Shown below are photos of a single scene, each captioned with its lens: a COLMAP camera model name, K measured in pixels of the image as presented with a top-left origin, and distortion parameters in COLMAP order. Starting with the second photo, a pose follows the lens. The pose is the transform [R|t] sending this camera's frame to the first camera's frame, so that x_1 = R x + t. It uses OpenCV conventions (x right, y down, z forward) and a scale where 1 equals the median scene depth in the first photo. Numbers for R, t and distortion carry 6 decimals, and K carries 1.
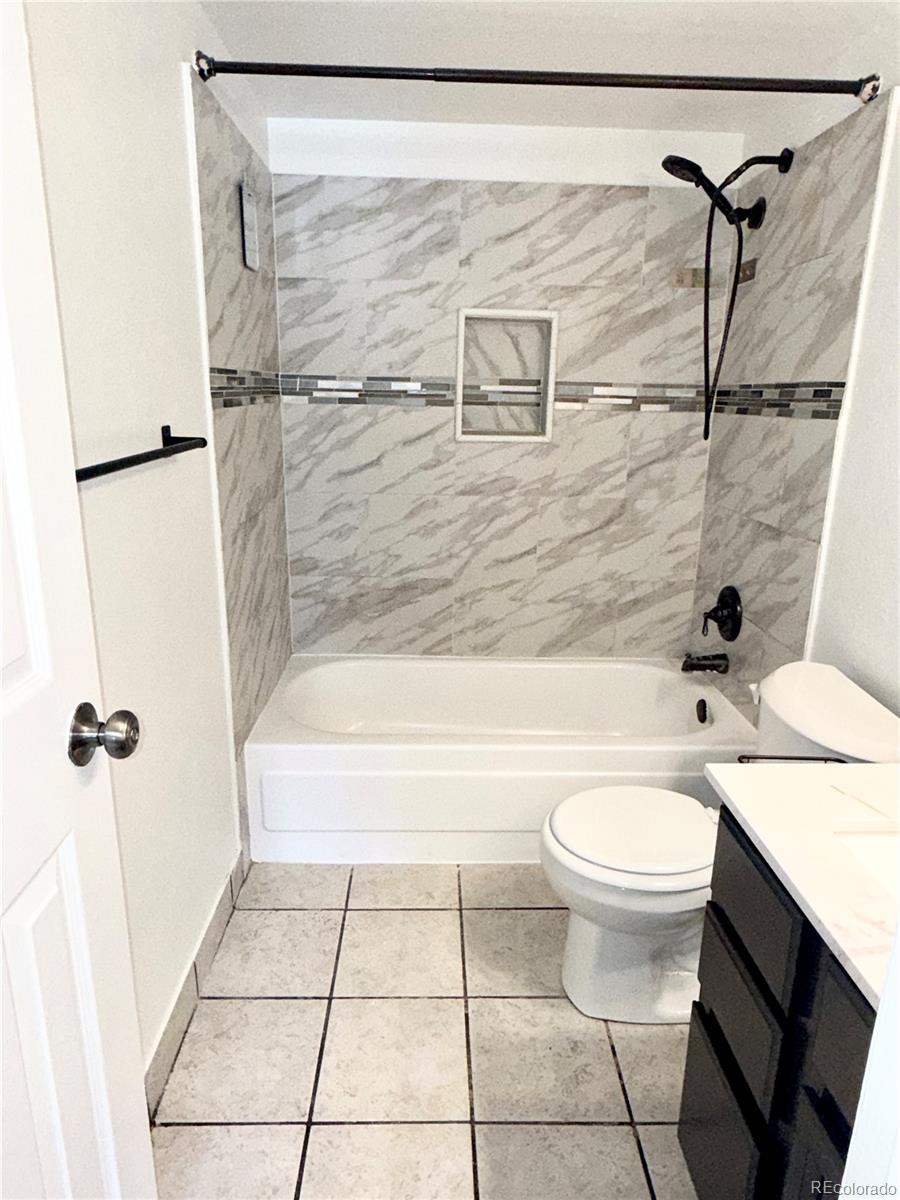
lens RADIAL K [[772.9, 0, 450.0], [0, 772.9, 600.0], [0, 0, 1]] dist [0.014069, -0.001449]
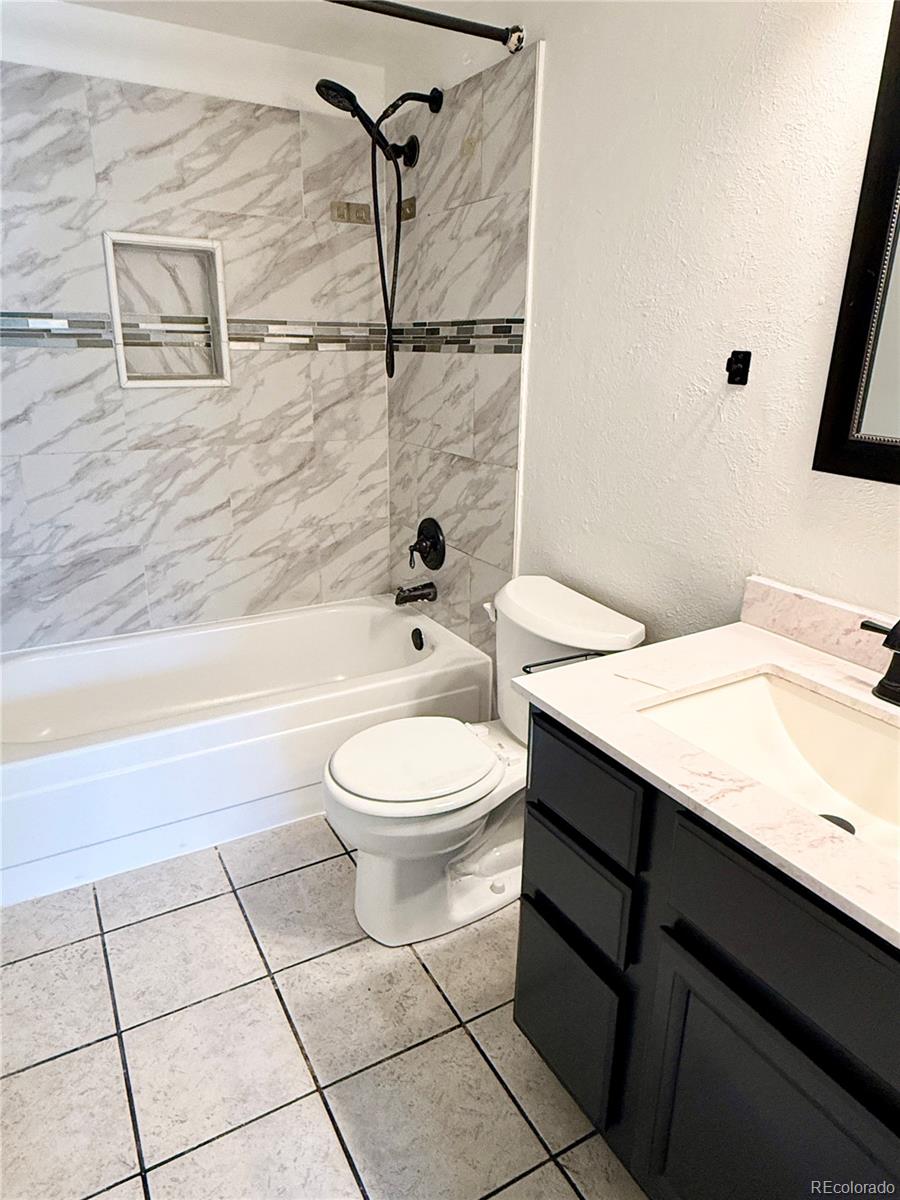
lens RADIAL K [[772.9, 0, 450.0], [0, 772.9, 600.0], [0, 0, 1]] dist [0.014069, -0.001449]
pose [[0.884078, -0.157840, 0.439878, -0.093153], [0.129034, 0.987093, 0.094860, -0.003729], [-0.449173, -0.027105, 0.893033, 0.041989]]
